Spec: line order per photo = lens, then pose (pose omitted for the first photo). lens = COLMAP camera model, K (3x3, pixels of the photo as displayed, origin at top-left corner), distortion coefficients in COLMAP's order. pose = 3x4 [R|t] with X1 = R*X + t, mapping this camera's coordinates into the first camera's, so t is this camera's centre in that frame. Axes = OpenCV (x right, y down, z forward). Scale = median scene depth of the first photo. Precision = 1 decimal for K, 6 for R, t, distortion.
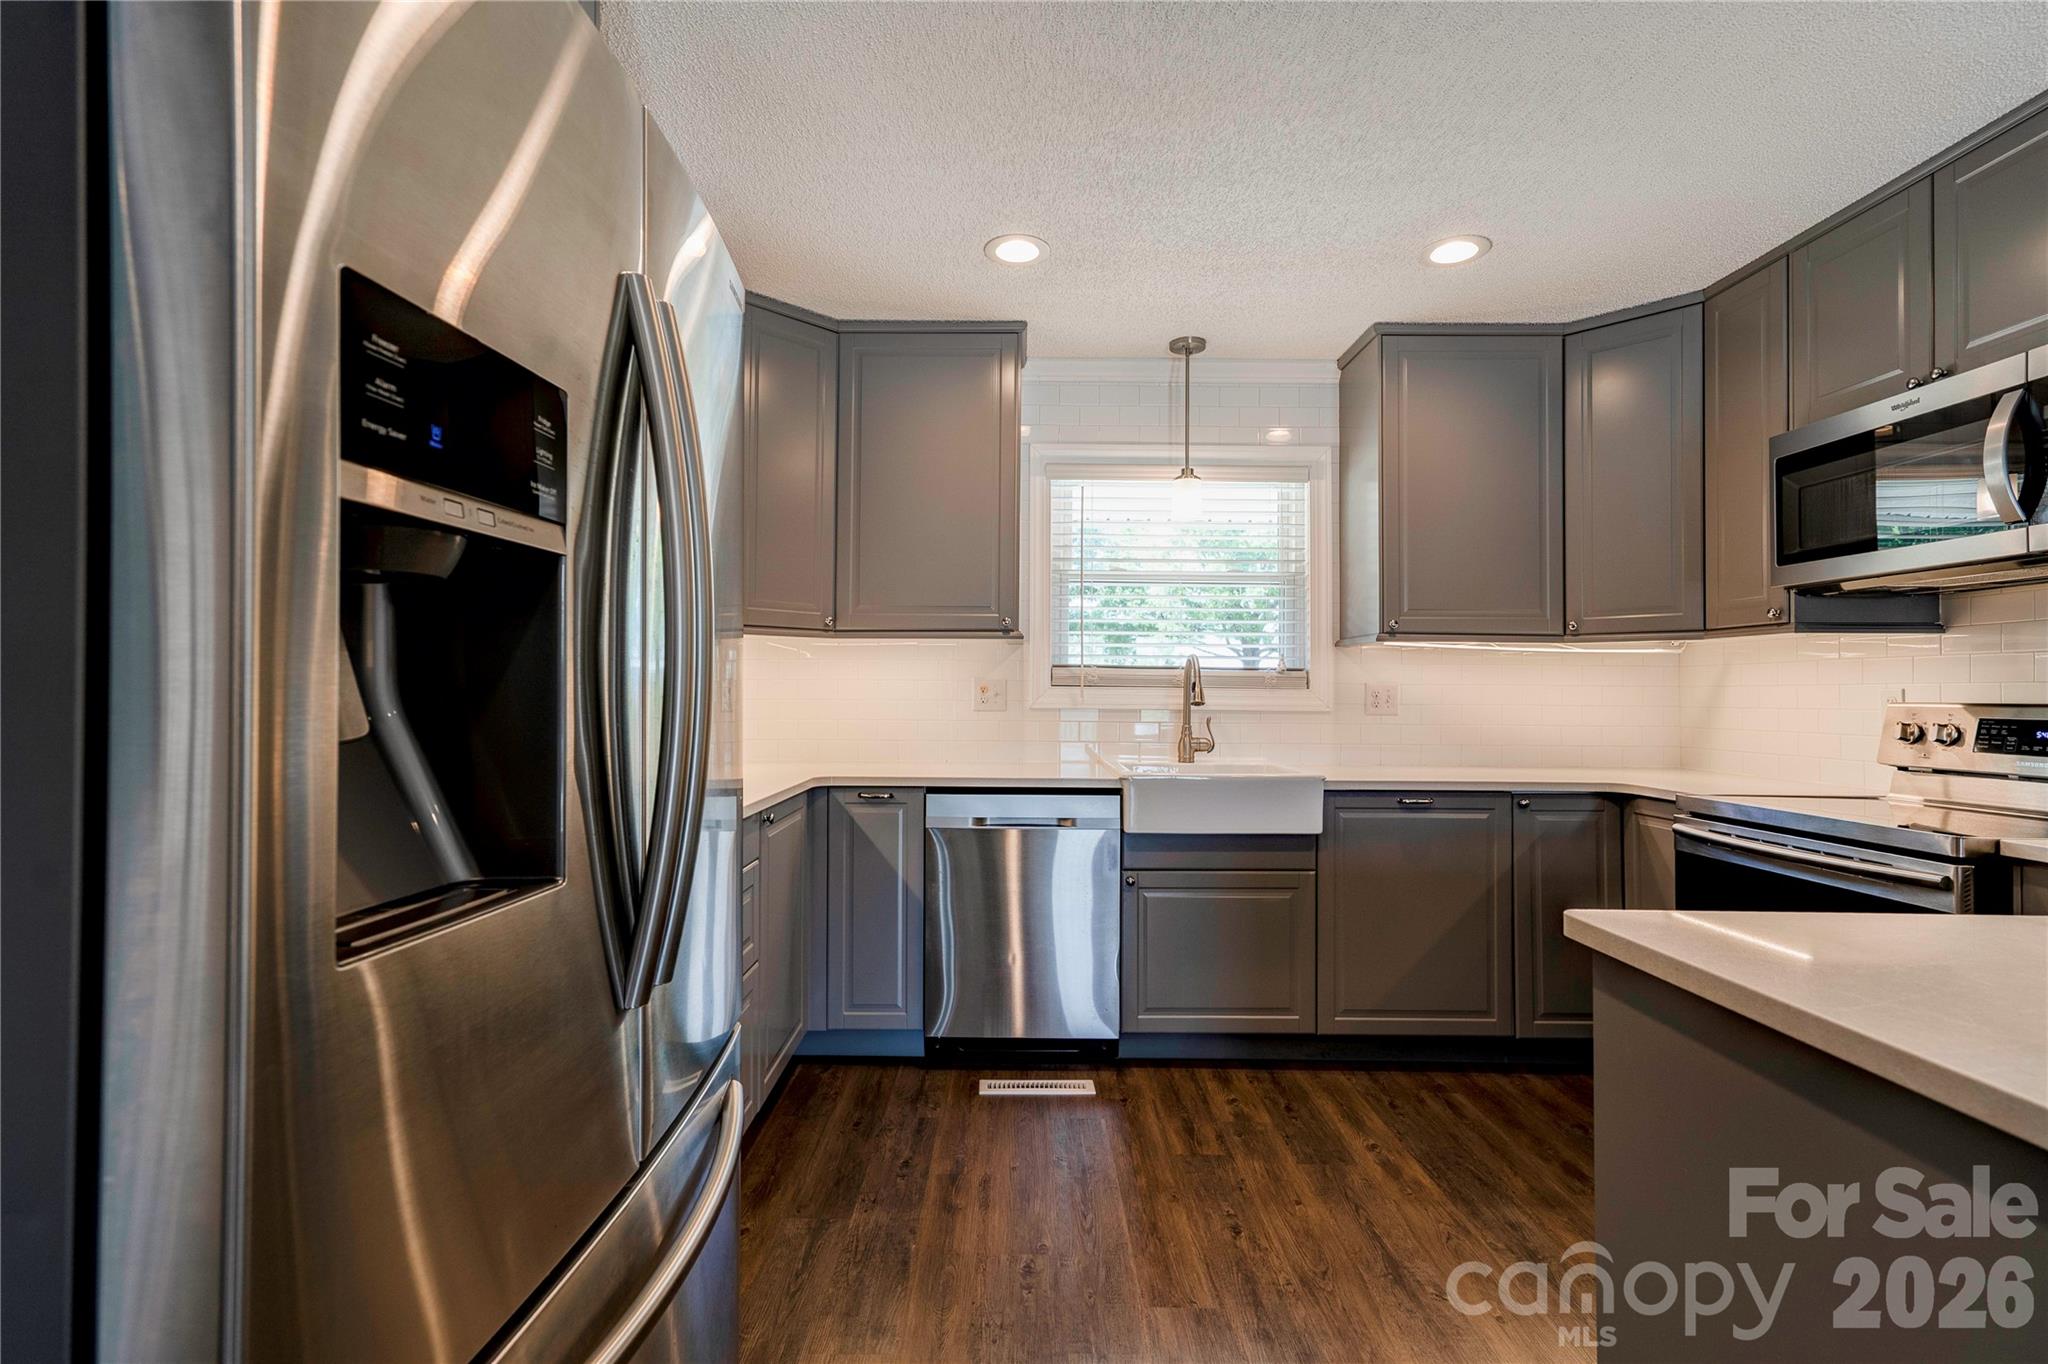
lens RADIAL K [[953.2, 0, 1024.0], [0, 953.2, 682.0], [0, 0, 1]] dist [-0.005191, 0.011405]
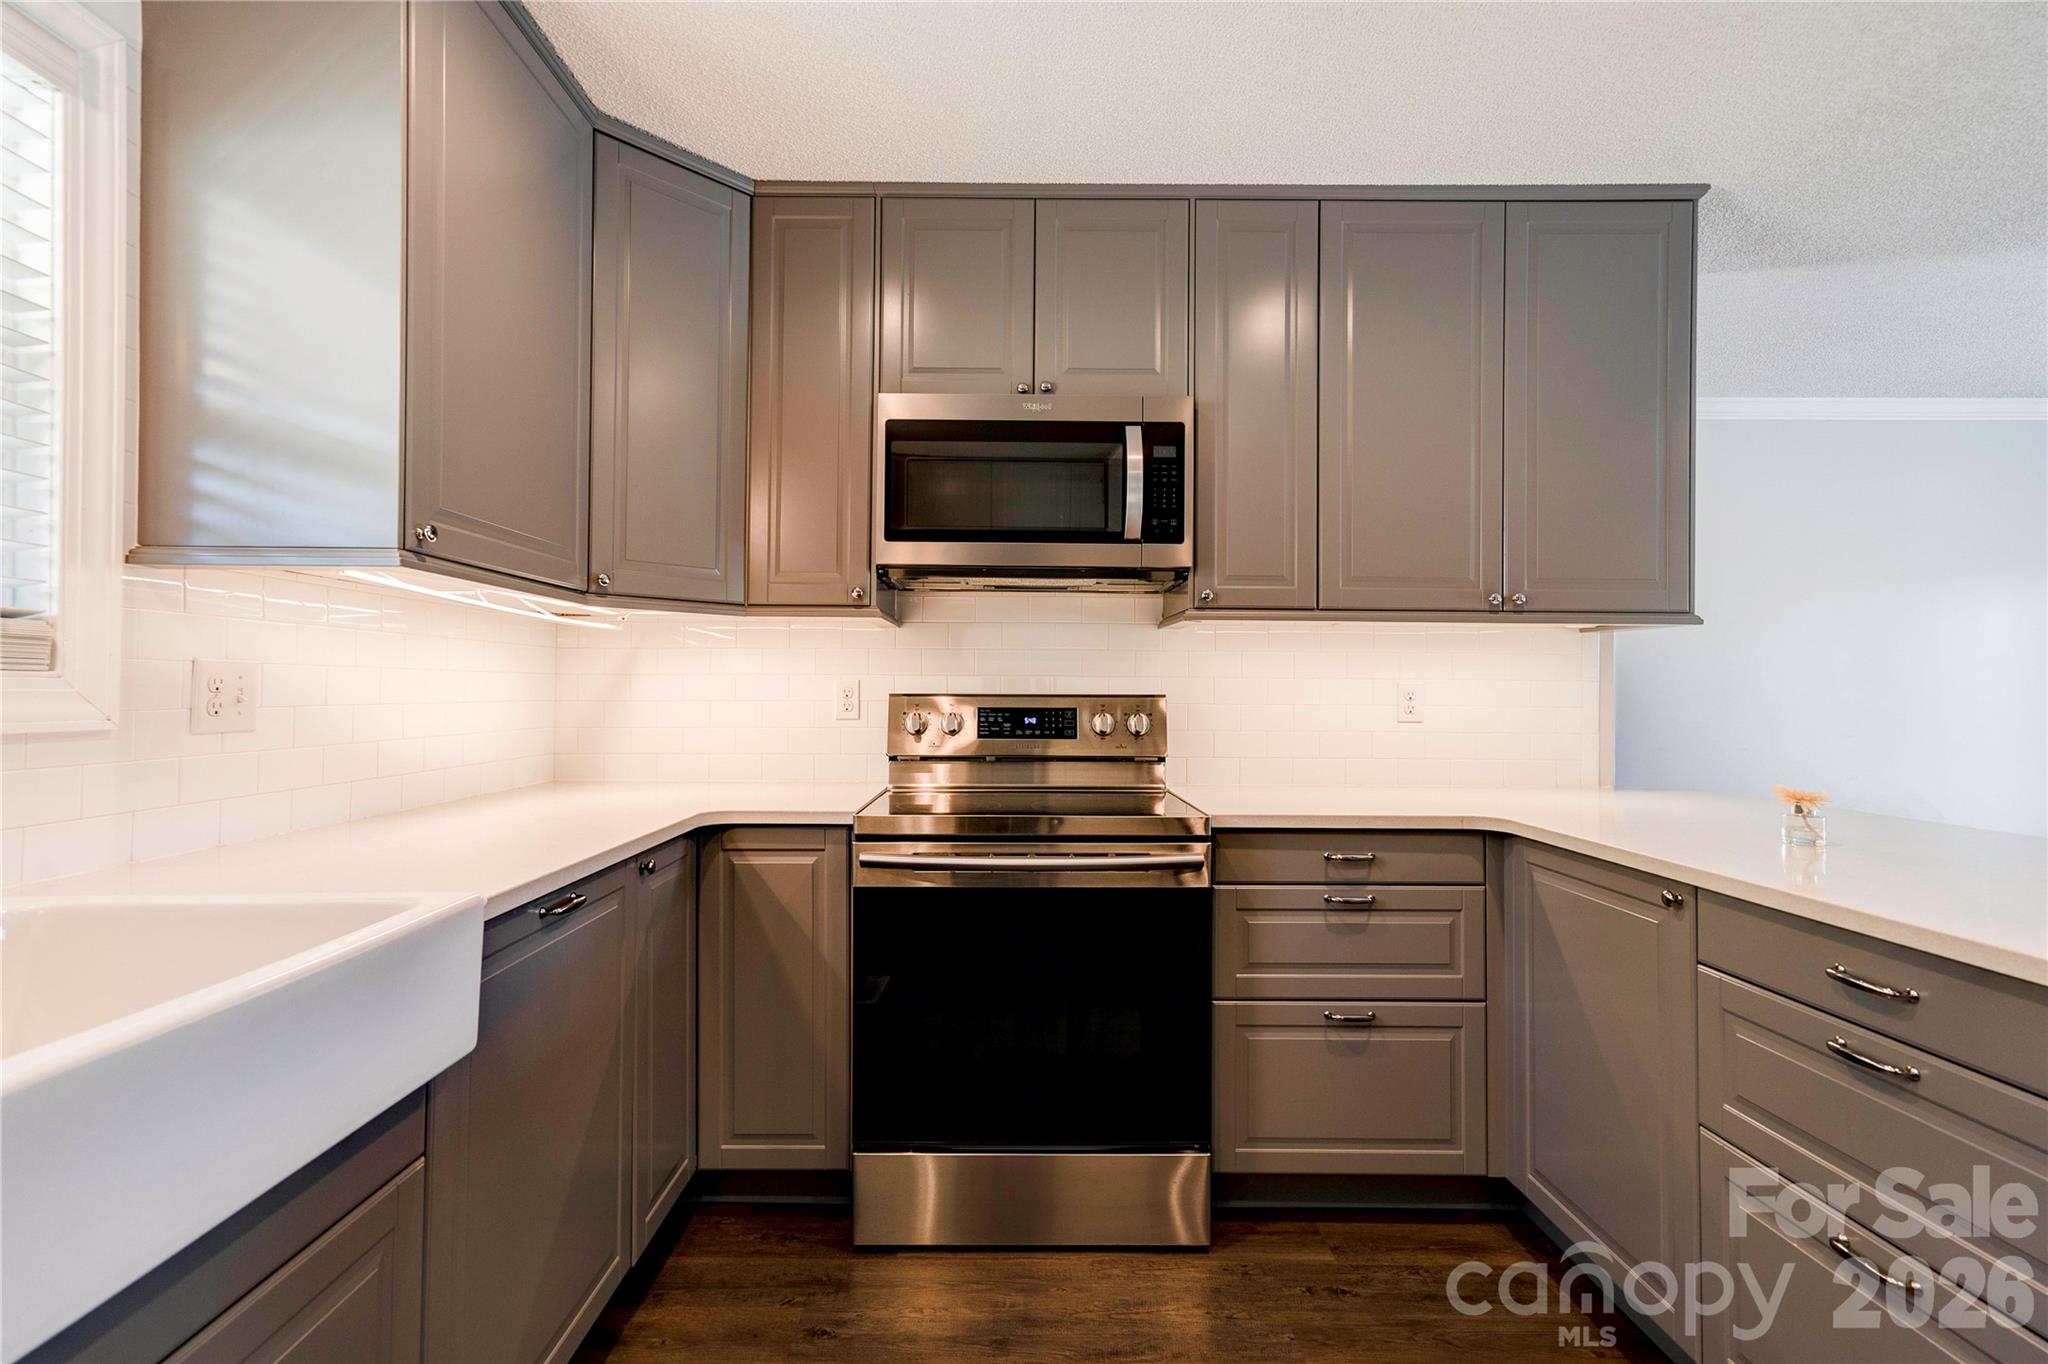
lens RADIAL K [[953.2, 0, 1024.0], [0, 953.2, 682.0], [0, 0, 1]] dist [-0.005191, 0.011405]
pose [[0.009580, 0.001439, 0.999953, -0.083481], [-0.016695, 0.999860, -0.001279, 0.008309], [-0.999815, -0.016682, 0.009602, 0.838610]]
